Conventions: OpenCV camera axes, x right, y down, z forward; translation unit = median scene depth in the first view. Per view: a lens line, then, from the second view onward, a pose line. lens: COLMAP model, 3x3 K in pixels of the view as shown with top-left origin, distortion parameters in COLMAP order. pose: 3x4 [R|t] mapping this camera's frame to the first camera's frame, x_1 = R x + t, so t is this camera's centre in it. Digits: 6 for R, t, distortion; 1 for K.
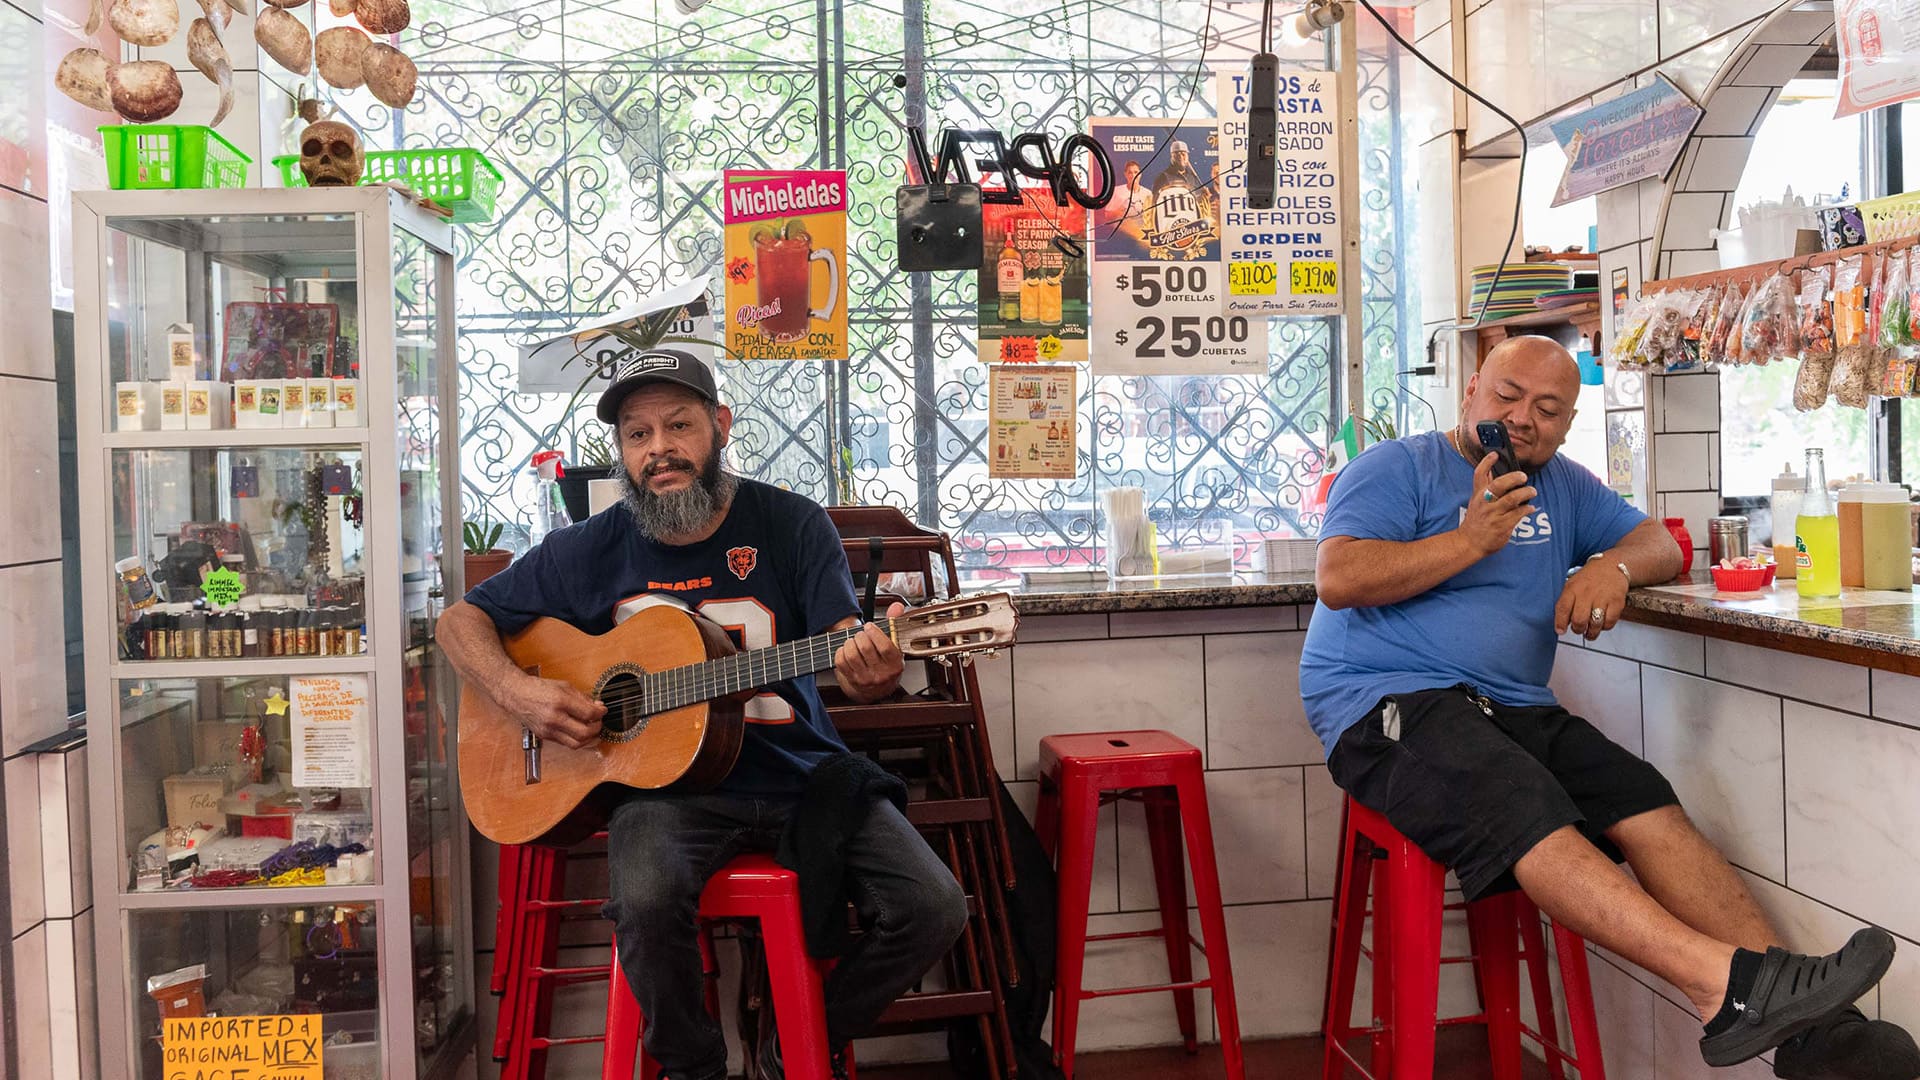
lens RADIAL K [[1645.2, 0, 959.9], [0, 1645.2, 487.3], [0, 0, 1]] dist [-0.041097, -0.002161]
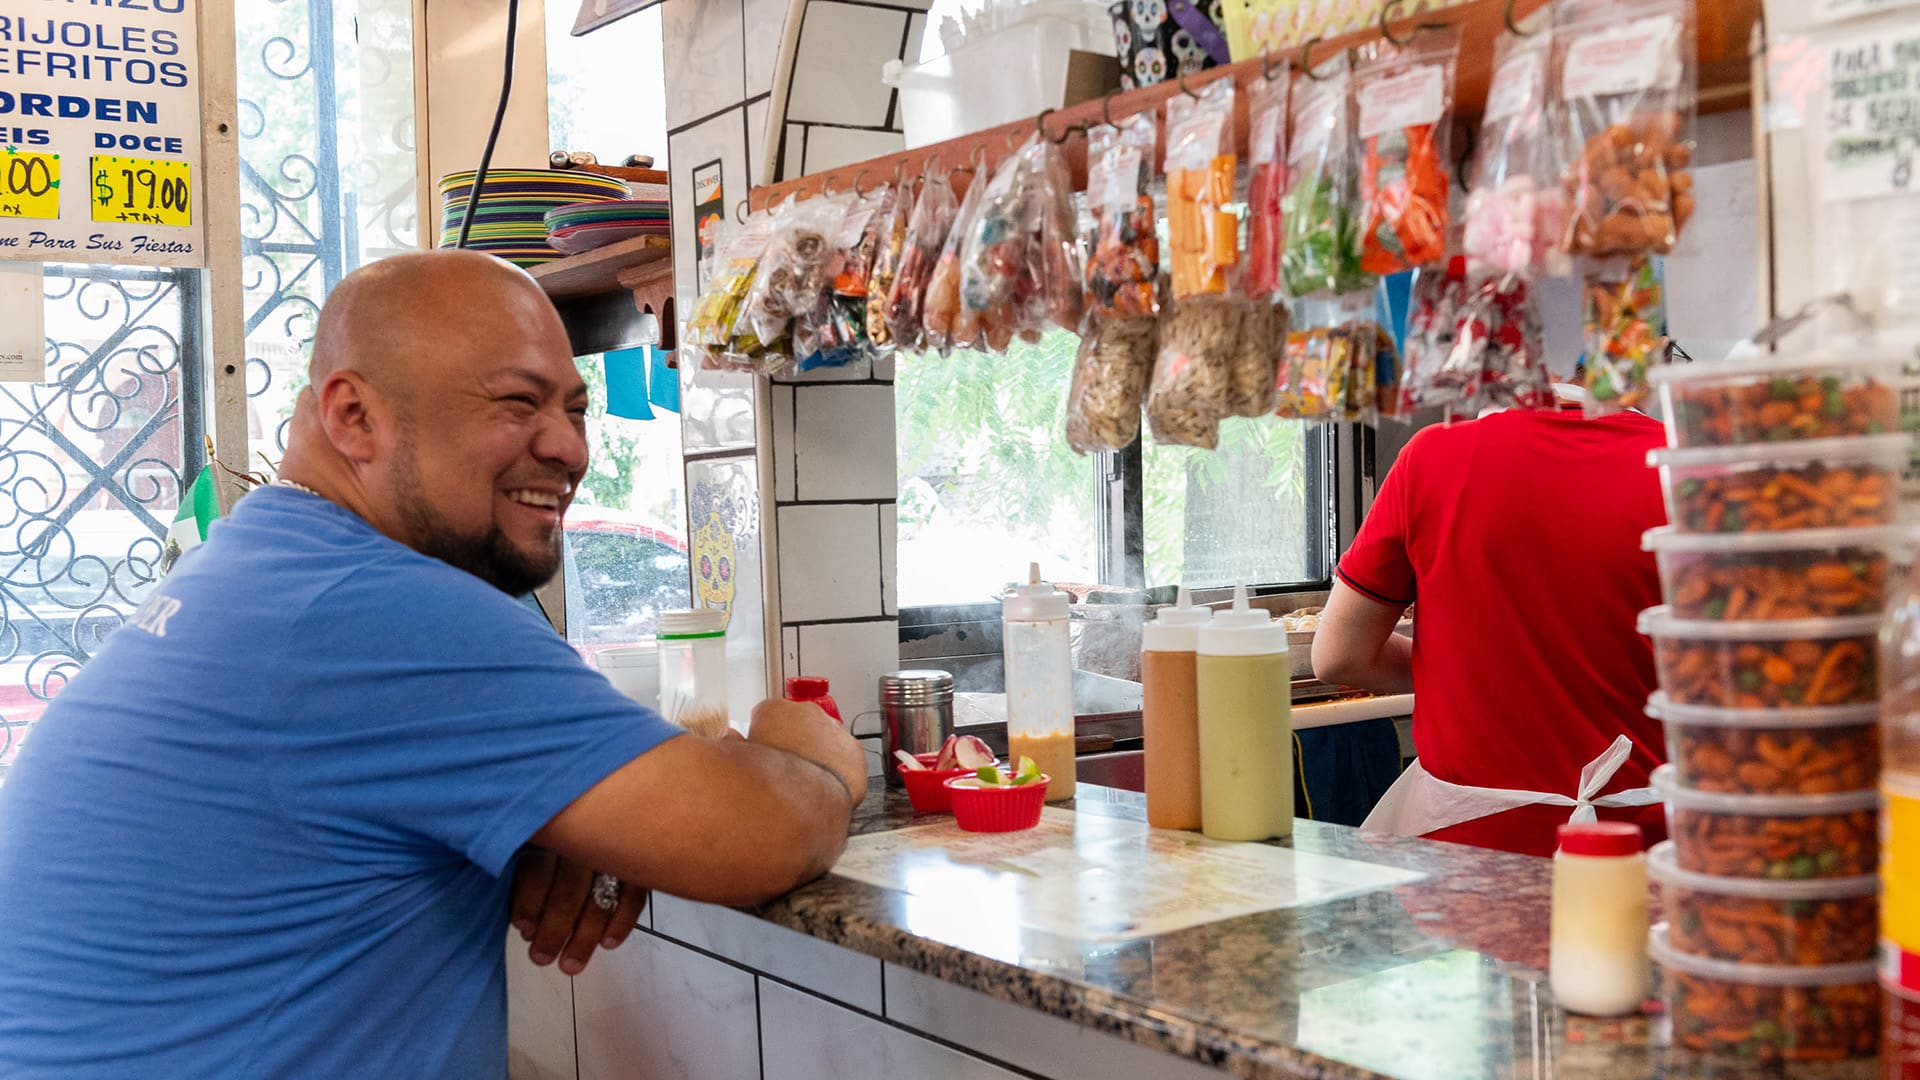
lens RADIAL K [[1645.2, 0, 959.9], [0, 1645.2, 487.3], [0, 0, 1]] dist [-0.041097, -0.002161]
pose [[0.875078, 0.005385, 0.483952, 0.244903], [0.014561, 0.999192, -0.037448, -0.019155], [-0.483763, 0.039817, 0.874293, 0.565599]]
